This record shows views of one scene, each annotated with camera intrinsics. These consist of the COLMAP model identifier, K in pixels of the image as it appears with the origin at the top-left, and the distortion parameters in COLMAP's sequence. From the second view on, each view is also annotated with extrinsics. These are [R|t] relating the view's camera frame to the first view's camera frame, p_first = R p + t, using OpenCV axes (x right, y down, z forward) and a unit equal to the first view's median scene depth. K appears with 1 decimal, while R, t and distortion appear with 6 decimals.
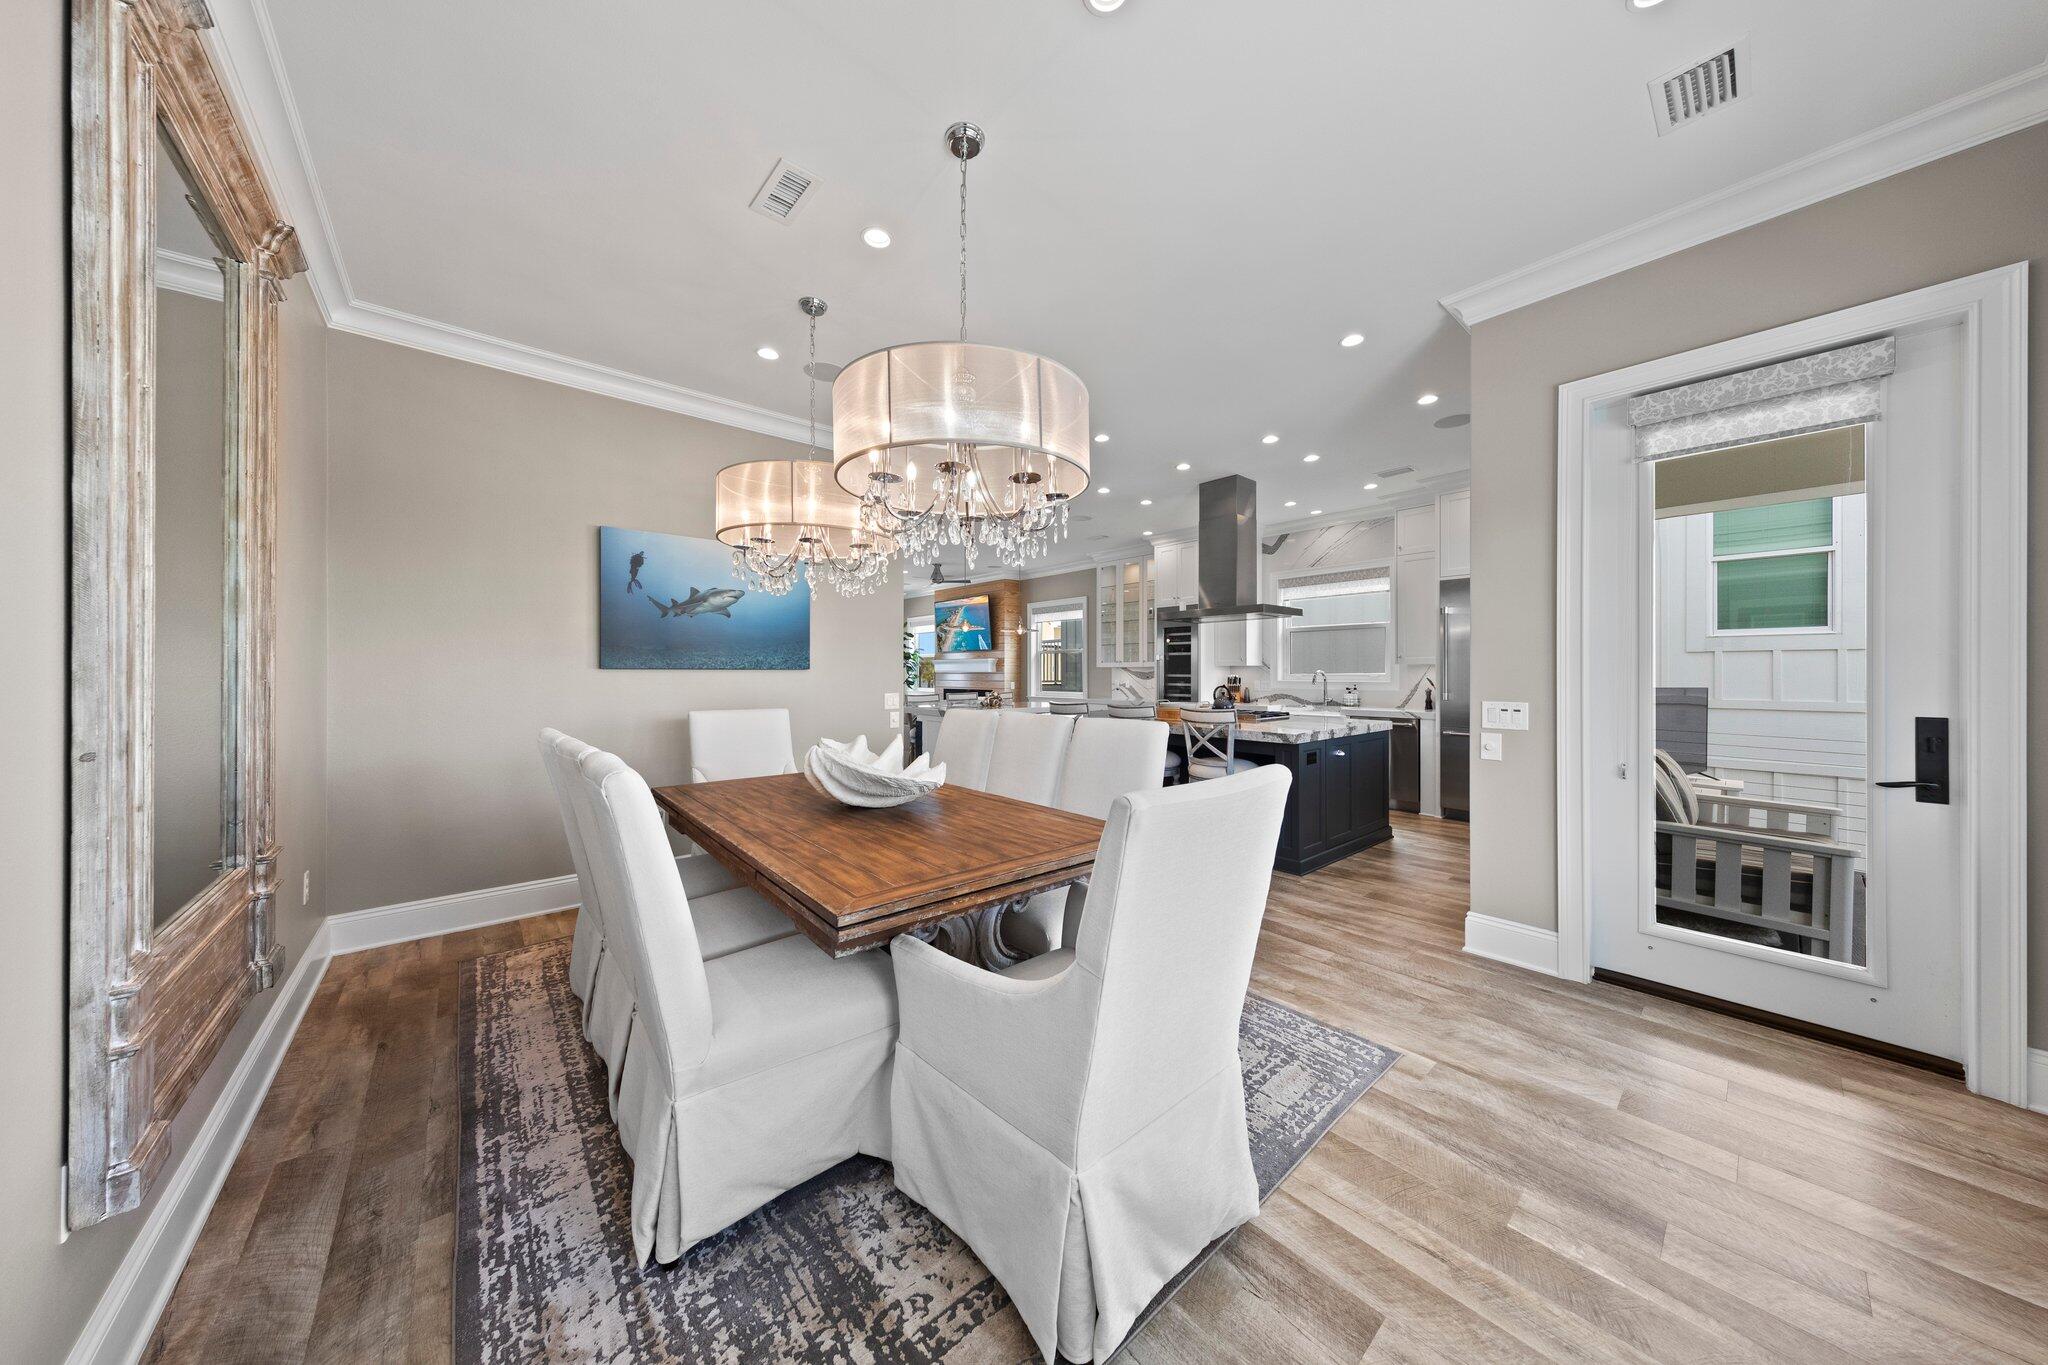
lens RADIAL K [[647.5, 0, 1022.9], [0, 647.5, 671.1], [0, 0, 1]] dist [0.001163, -0.000012]
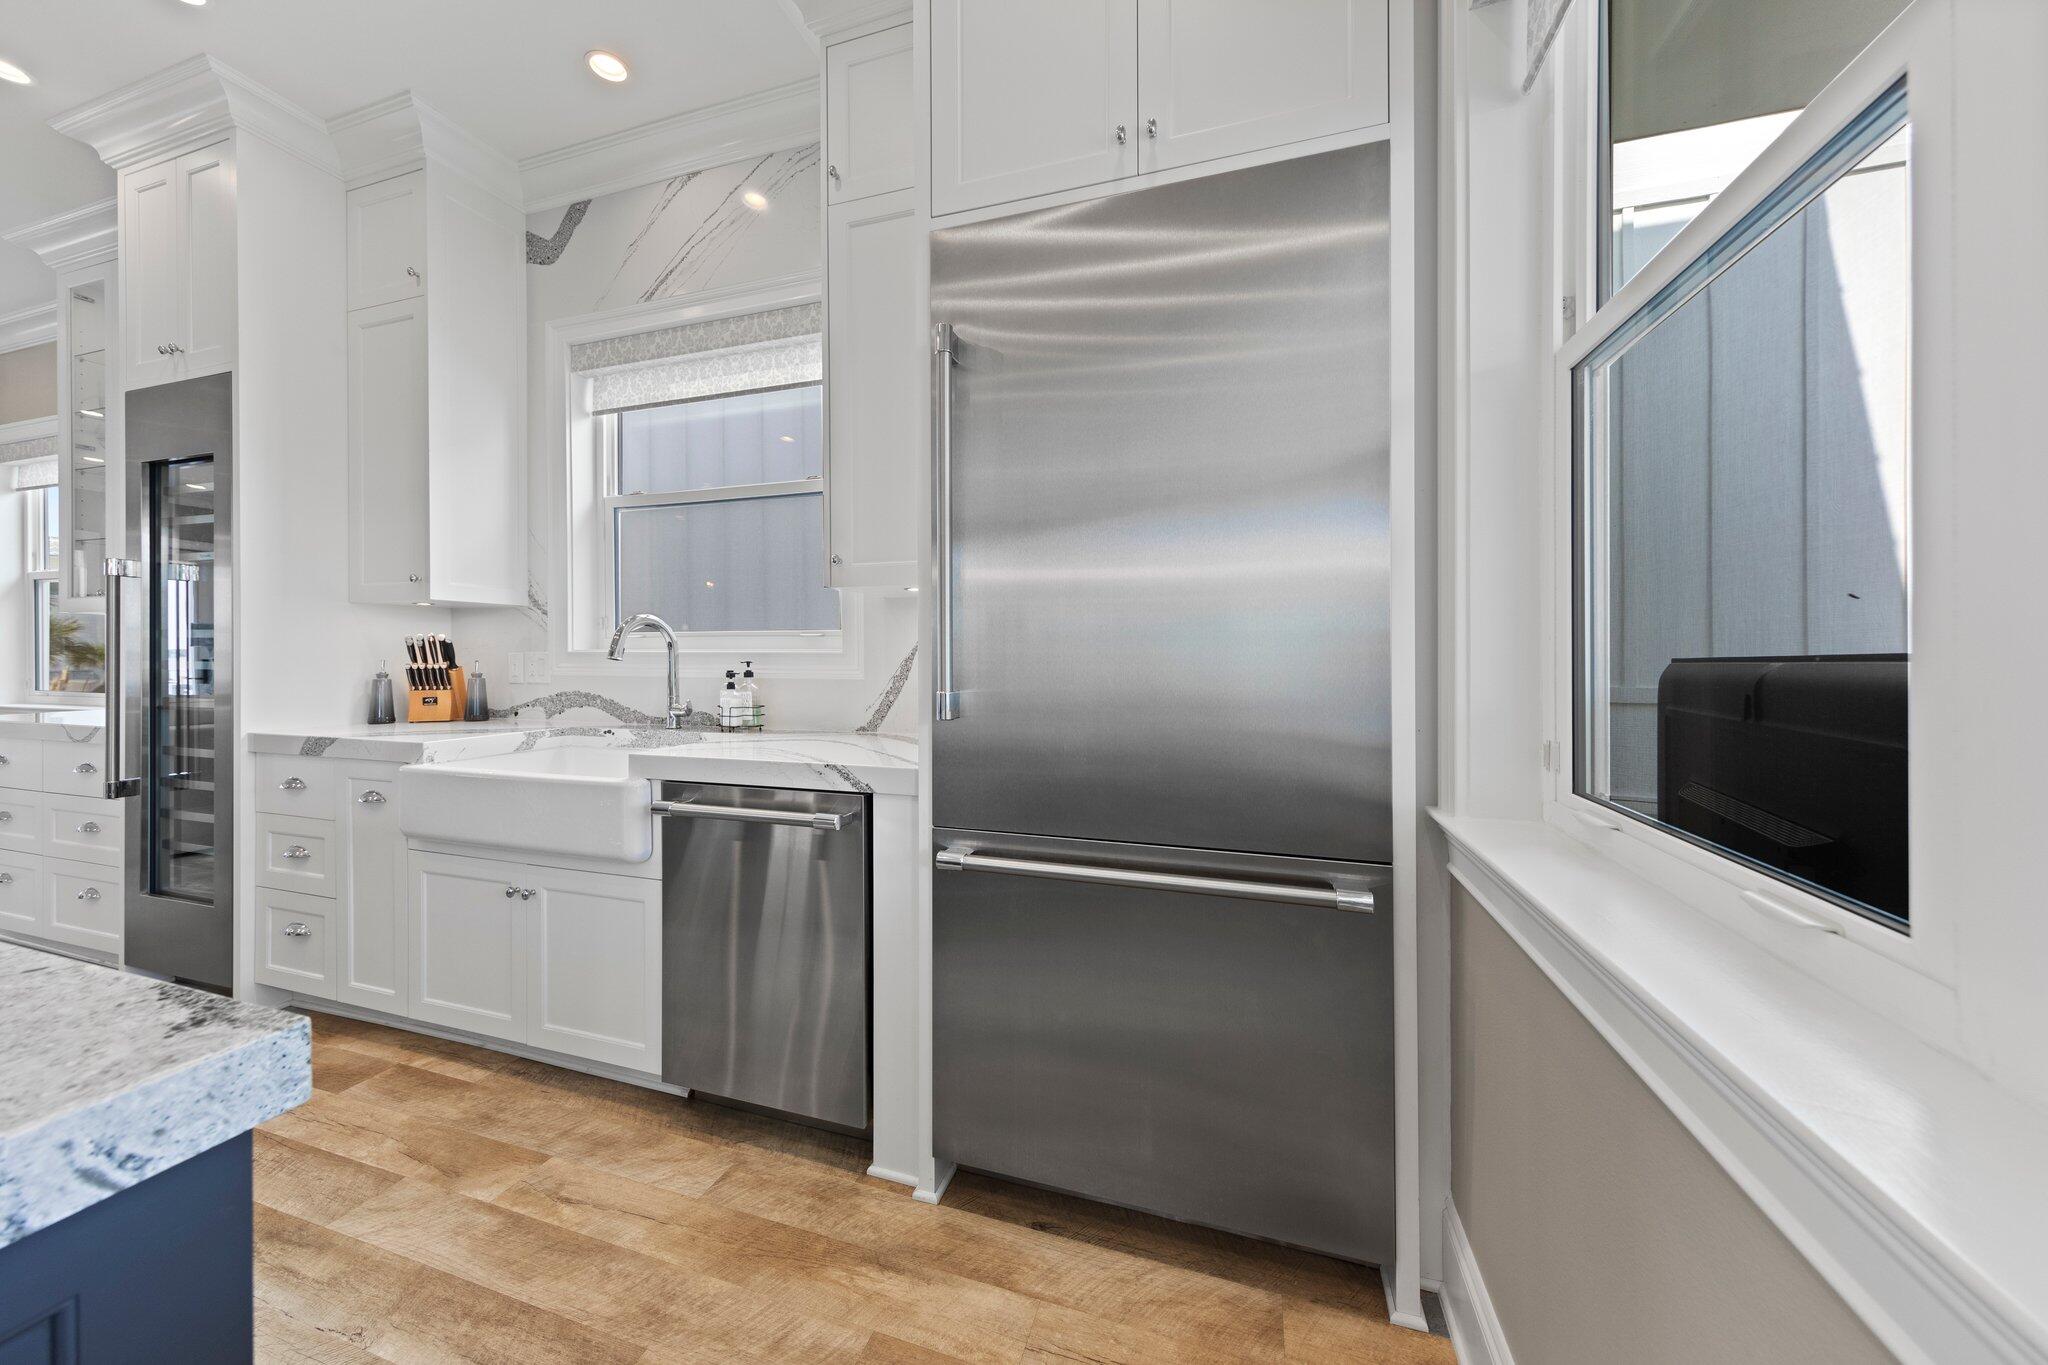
lens RADIAL K [[704.7, 0, 1023.1], [0, 704.7, 655.7], [0, 0, 1]] dist [0.010488, -0.000175]
pose [[0.854735, -0.000030, 0.519065, 0.467697], [-0.000963, 0.999998, 0.001643, 0.018351], [-0.519064, -0.001904, 0.854733, 0.662309]]
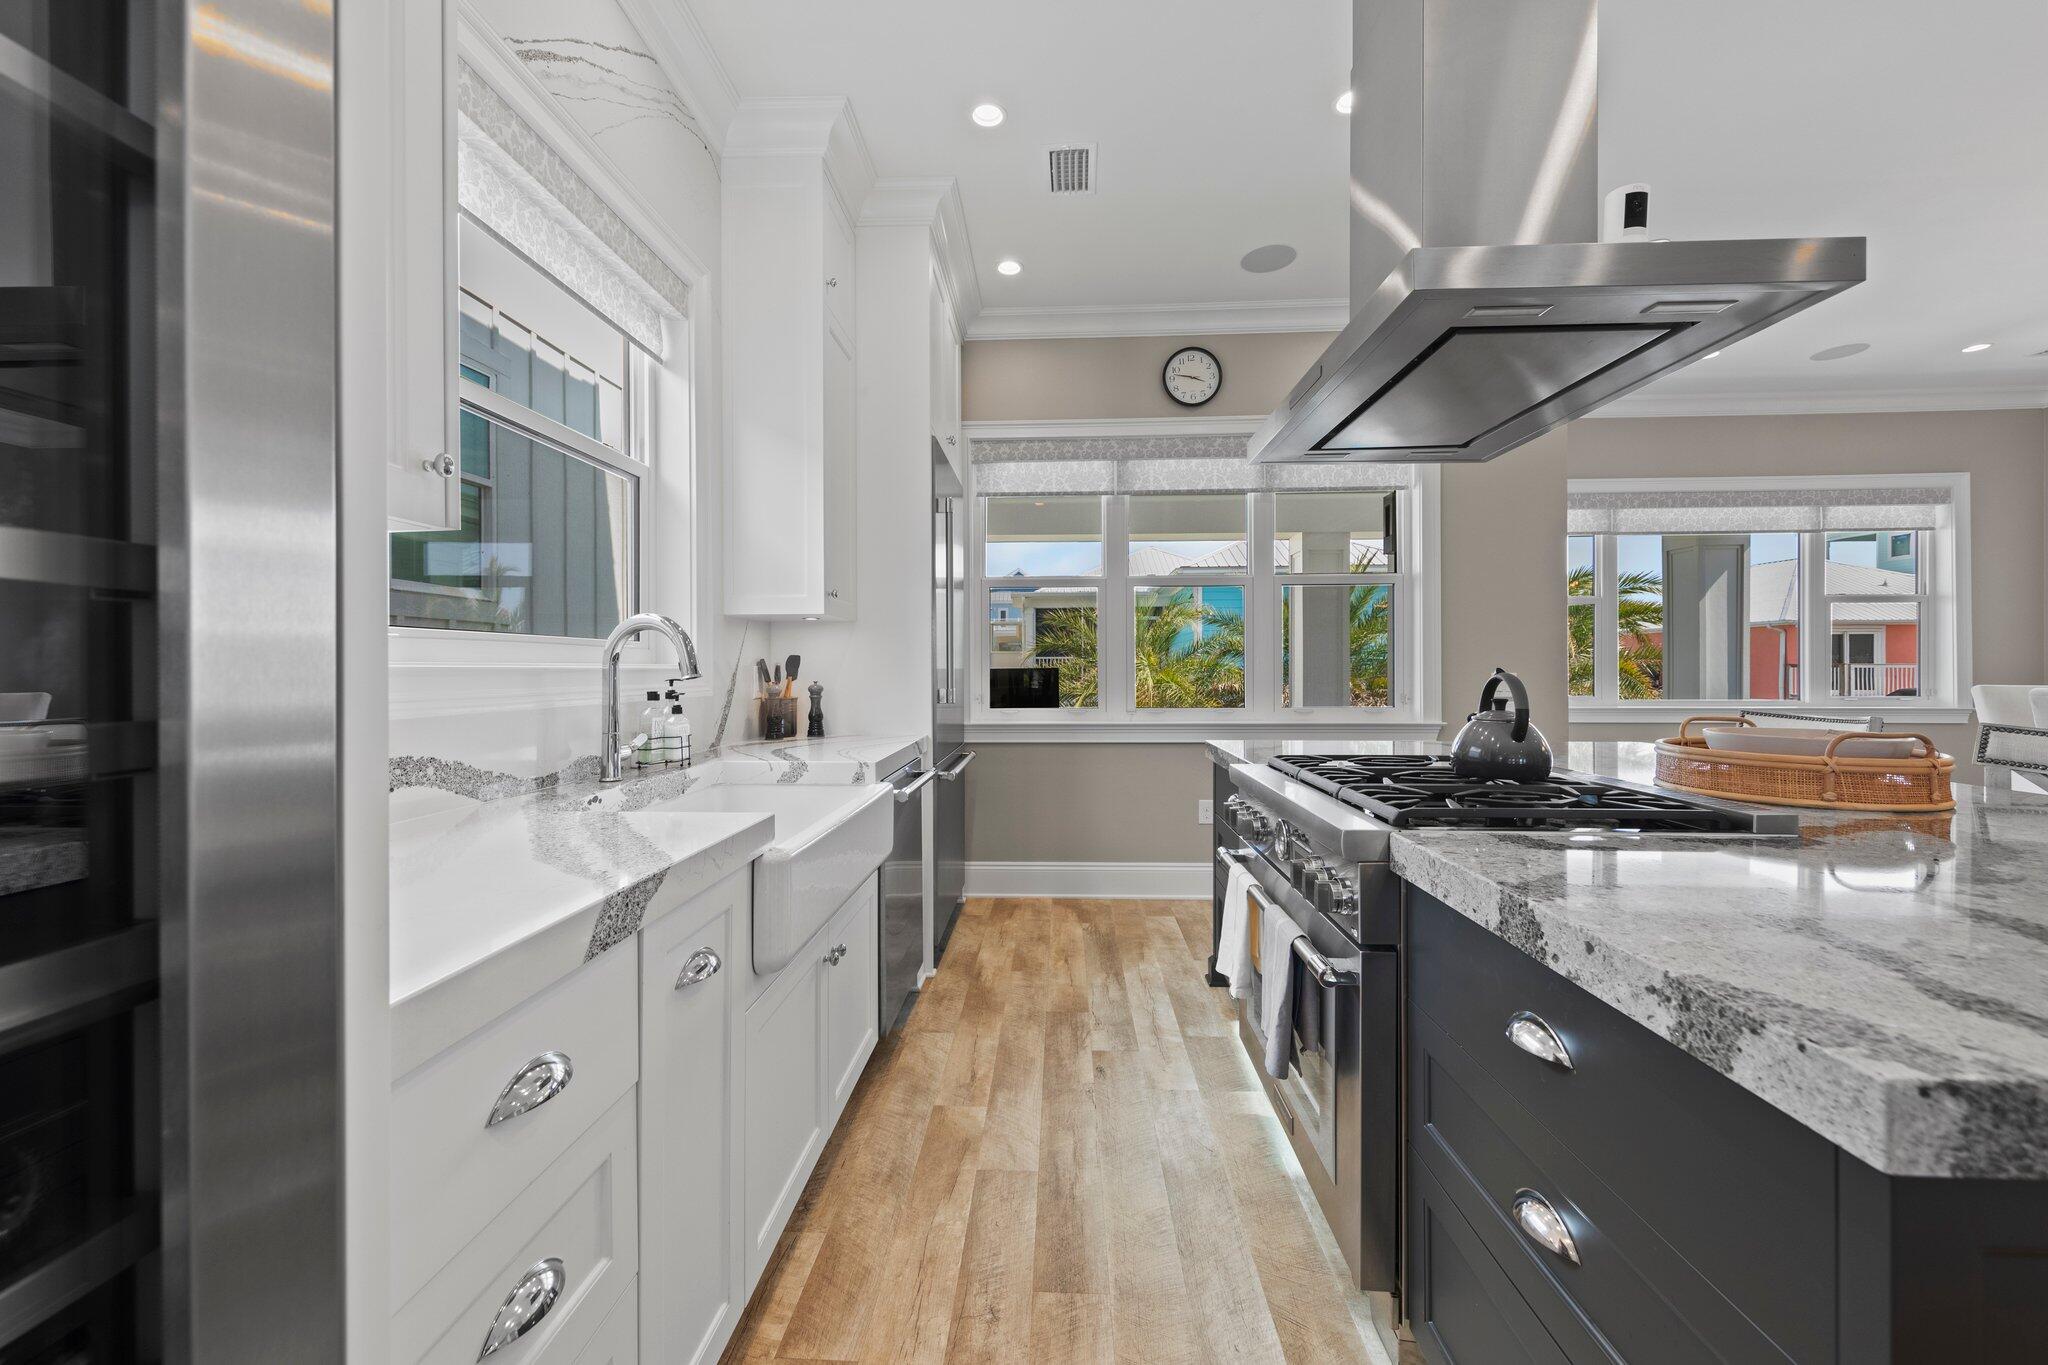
lens RADIAL K [[787.1, 0, 1015.0], [0, 787.1, 675.1], [0, 0, 1]] dist [0.001850, 0.000506]
pose [[-0.723530, -0.002473, 0.690288, 0.207011], [0.002779, 0.999975, 0.006496, 0.018394], [-0.690287, 0.006618, -0.723505, 1.179530]]
